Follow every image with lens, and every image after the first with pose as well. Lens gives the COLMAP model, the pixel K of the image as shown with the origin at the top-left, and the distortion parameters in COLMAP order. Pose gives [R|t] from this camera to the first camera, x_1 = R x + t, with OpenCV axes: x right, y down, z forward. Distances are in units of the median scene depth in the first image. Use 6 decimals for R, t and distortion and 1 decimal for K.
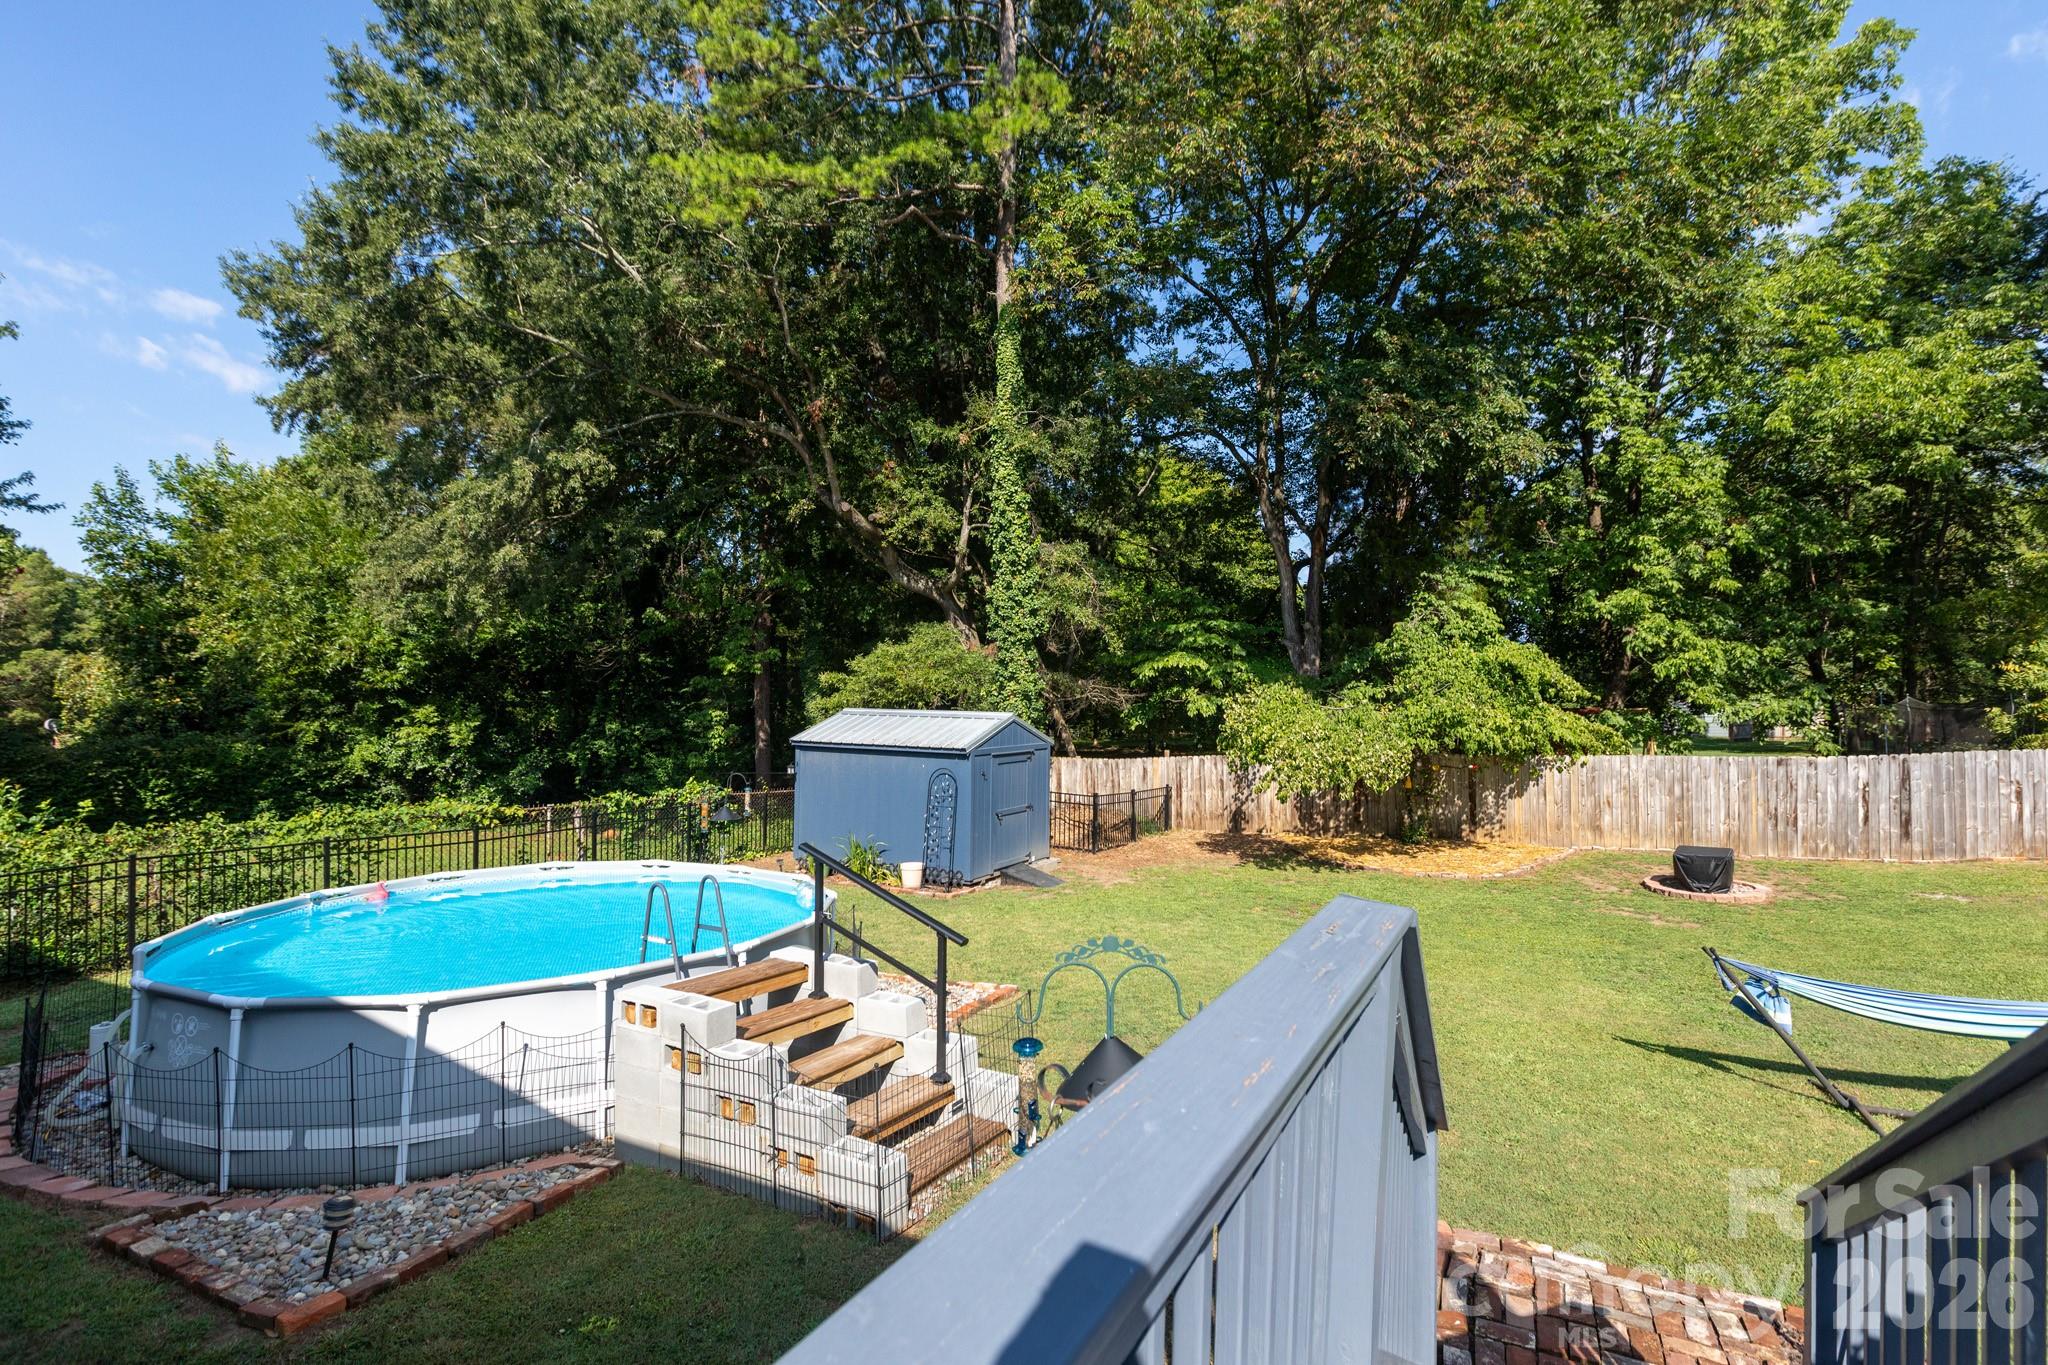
lens RADIAL K [[932.4, 0, 1061.7], [0, 932.4, 671.1], [0, 0, 1]] dist [0.004958, 0.000697]
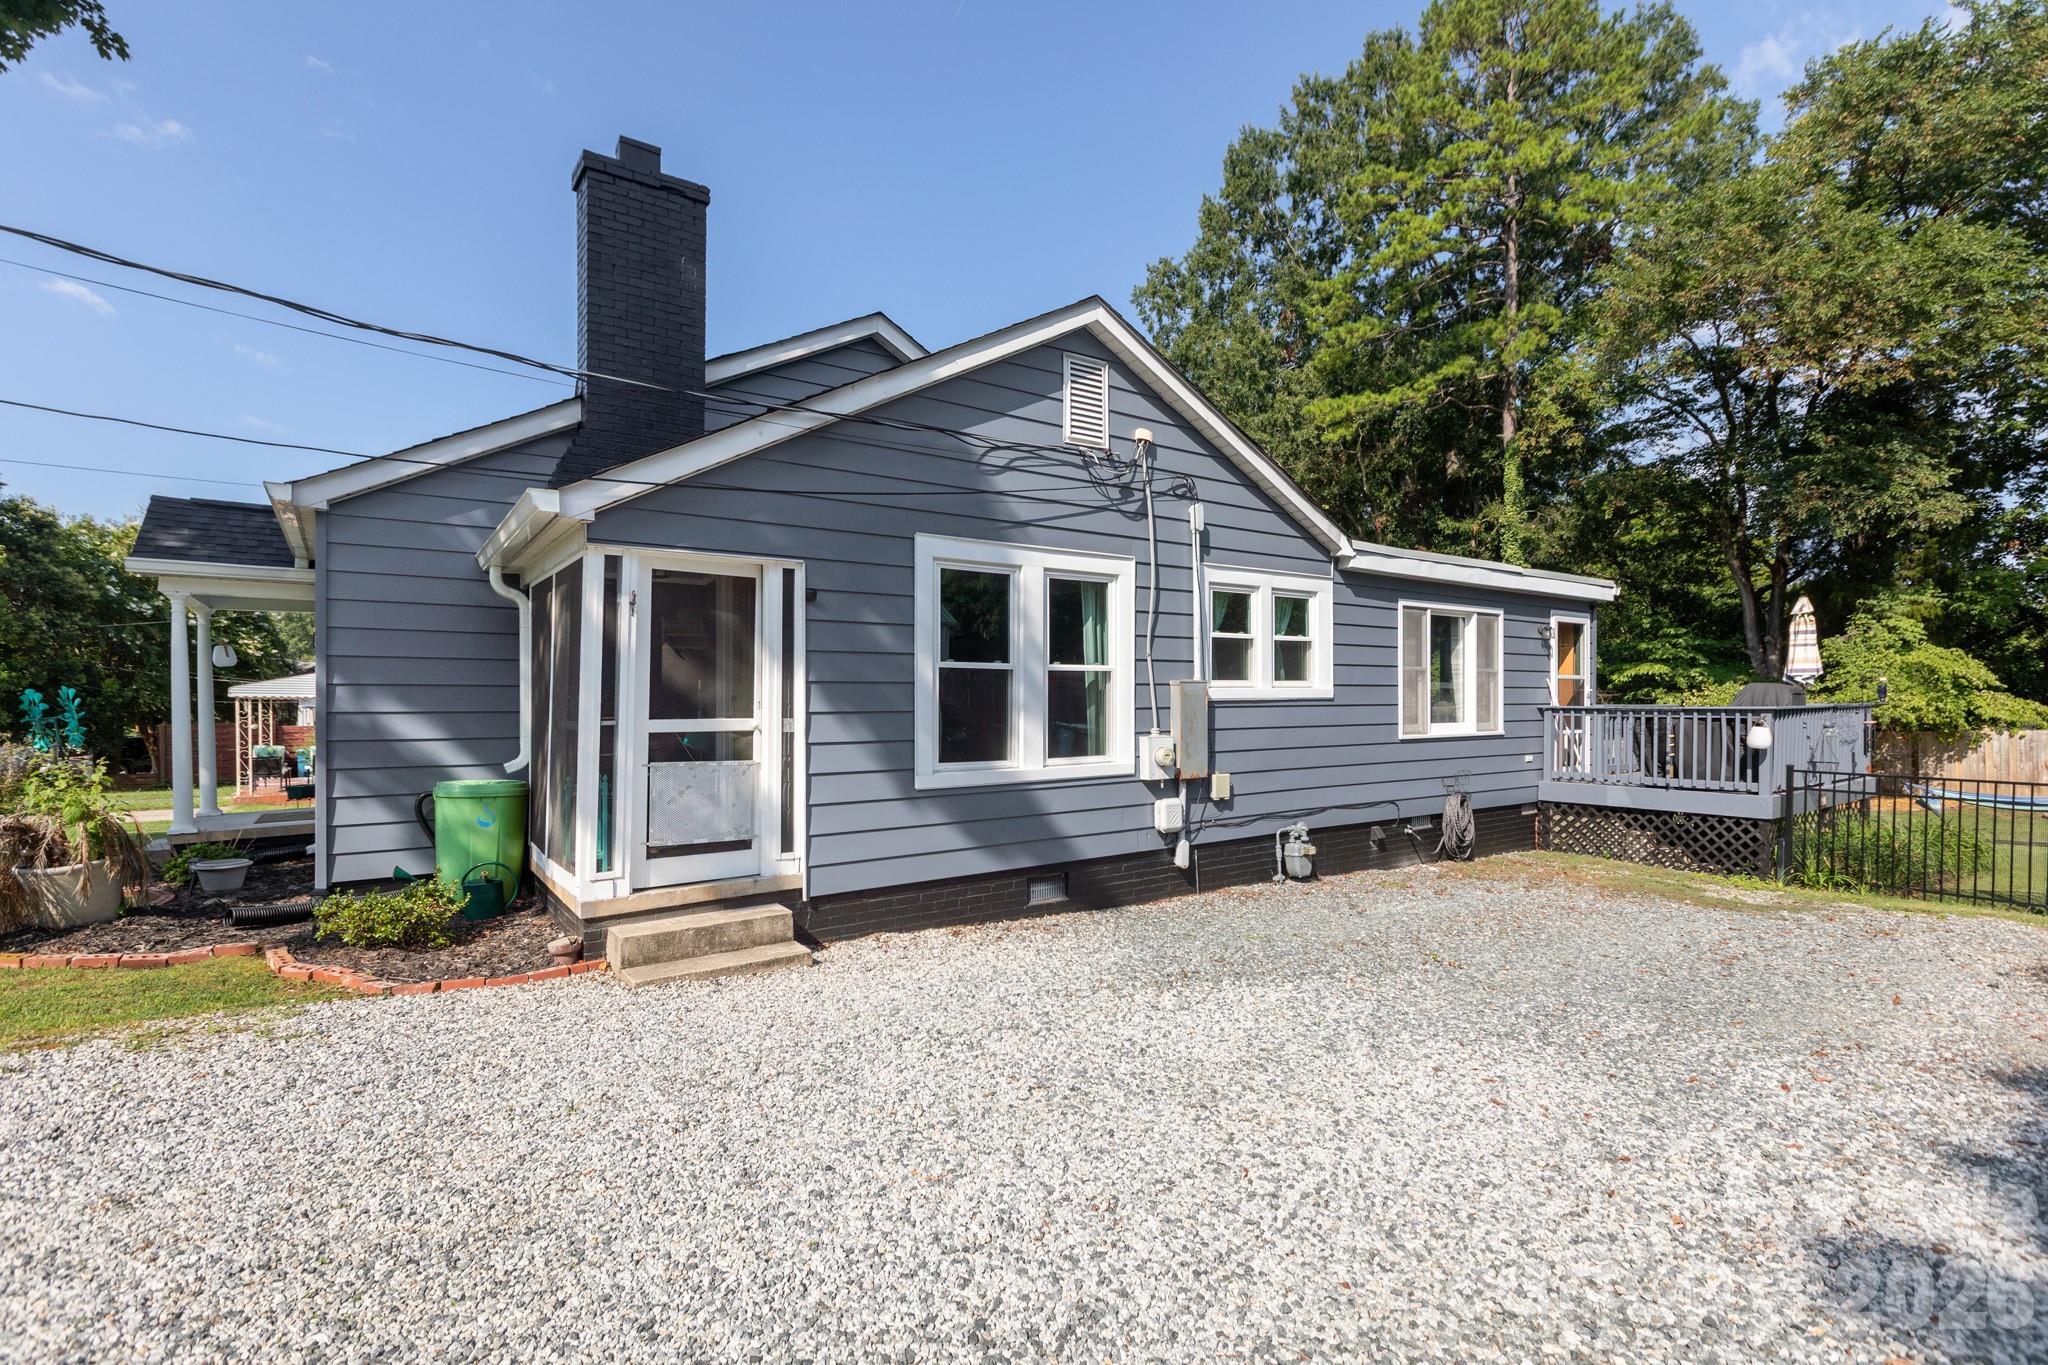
lens RADIAL K [[932.4, 0, 1010.8], [0, 932.4, 715.5], [0, 0, 1]] dist [0.004958, 0.000697]
pose [[0.886600, -0.014928, -0.462296, -0.088110], [0.029478, 0.999271, 0.024265, -0.004009], [0.461597, -0.035141, 0.886394, -0.795057]]
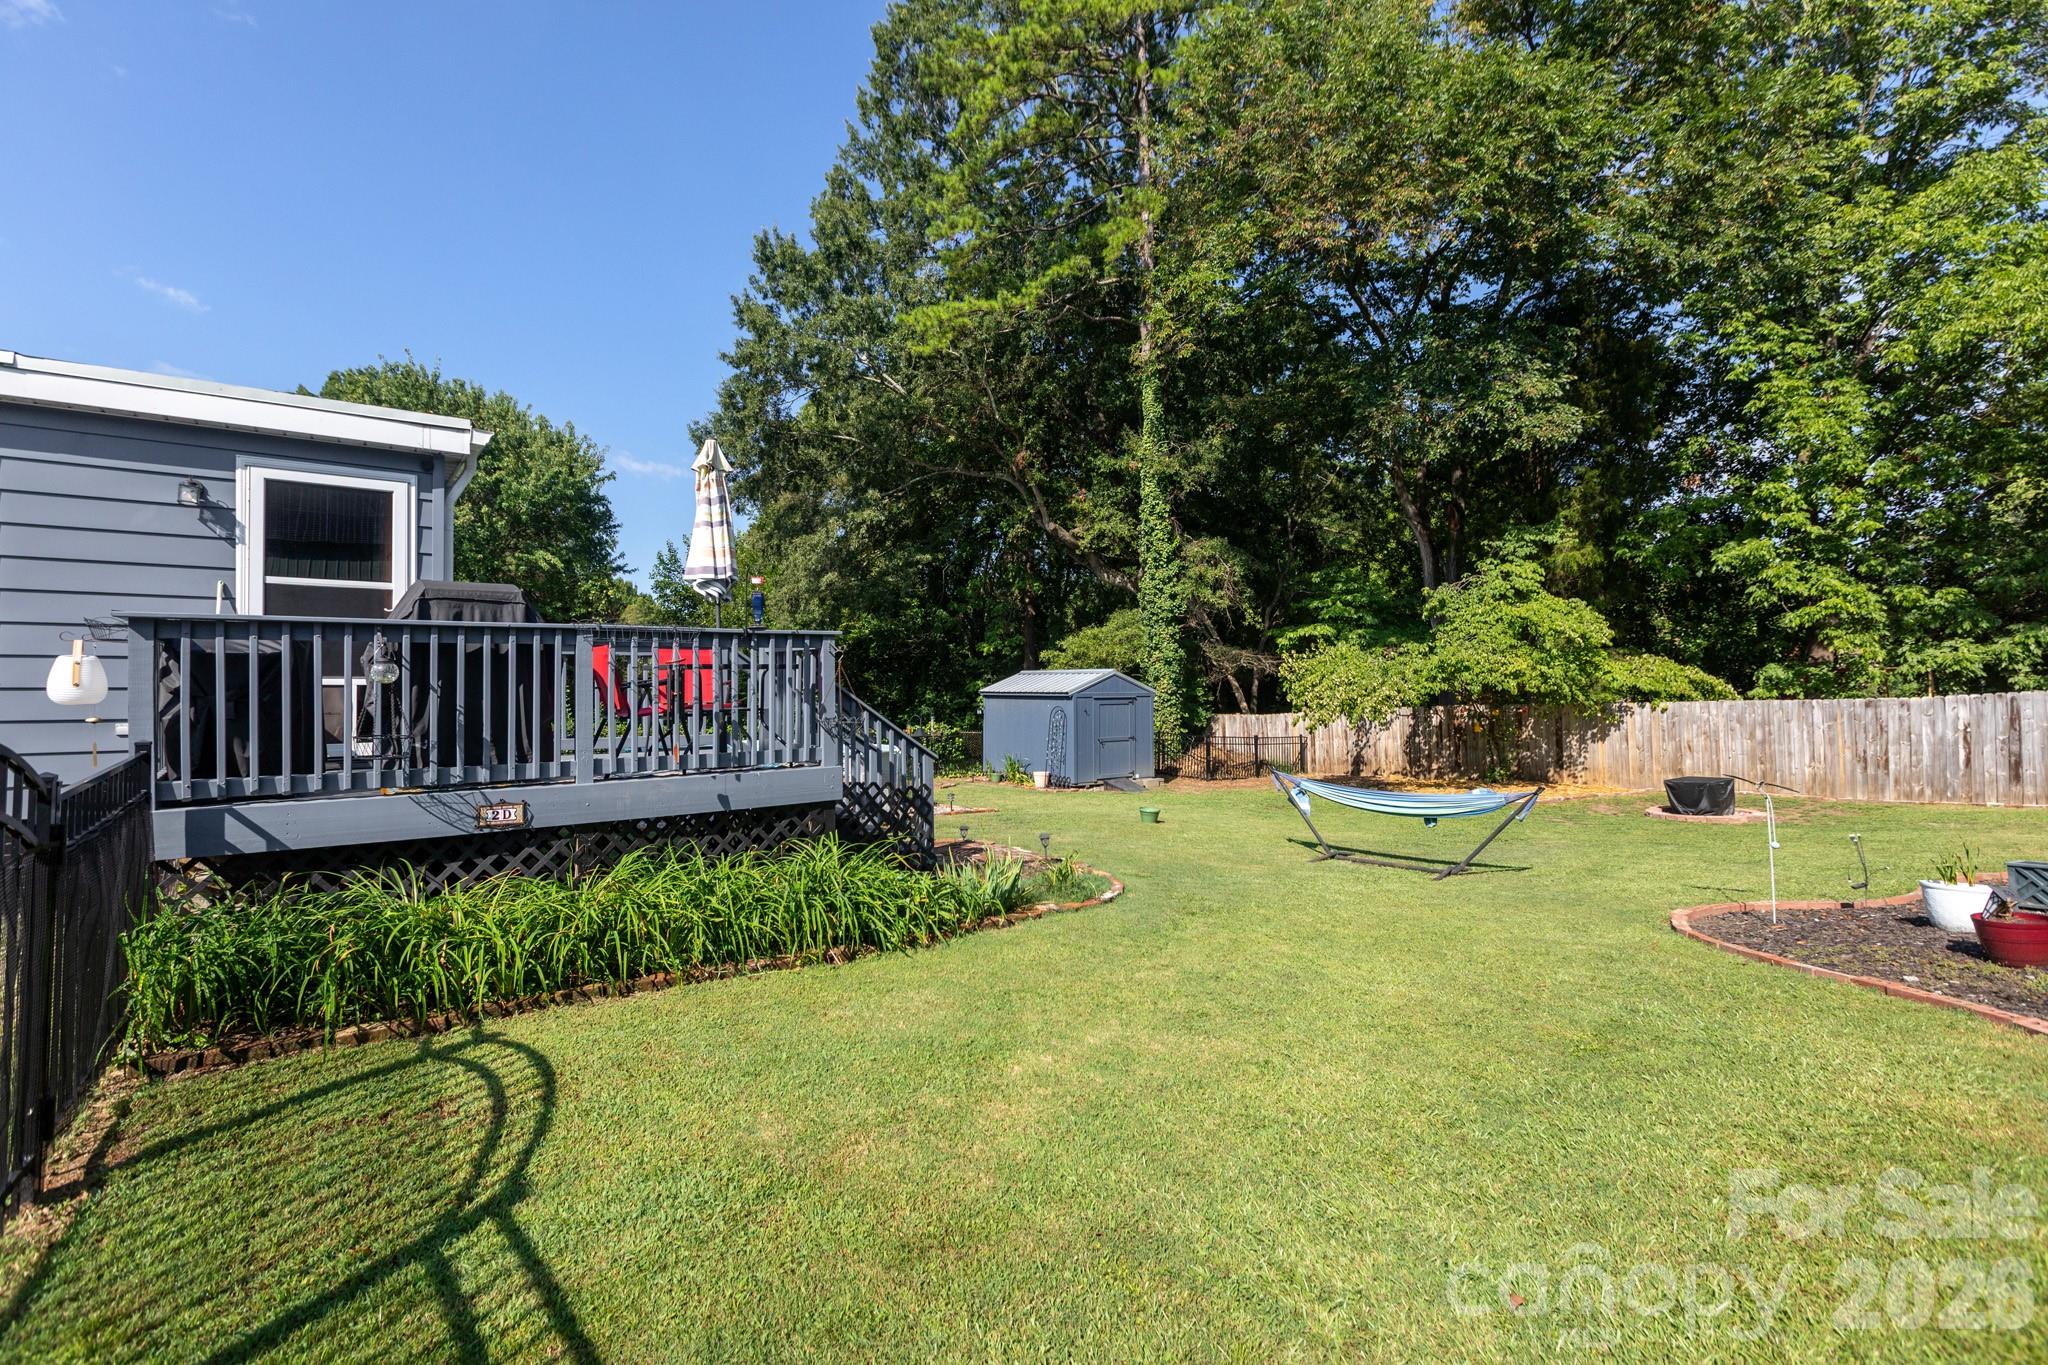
lens RADIAL K [[932.4, 0, 1023.1], [0, 932.4, 676.0], [0, 0, 1]] dist [0.004958, 0.000697]
pose [[0.894802, -0.019515, -0.446037, 0.369610], [0.022414, 0.999748, 0.001225, 0.041951], [0.445901, -0.011094, 0.895013, -0.254329]]
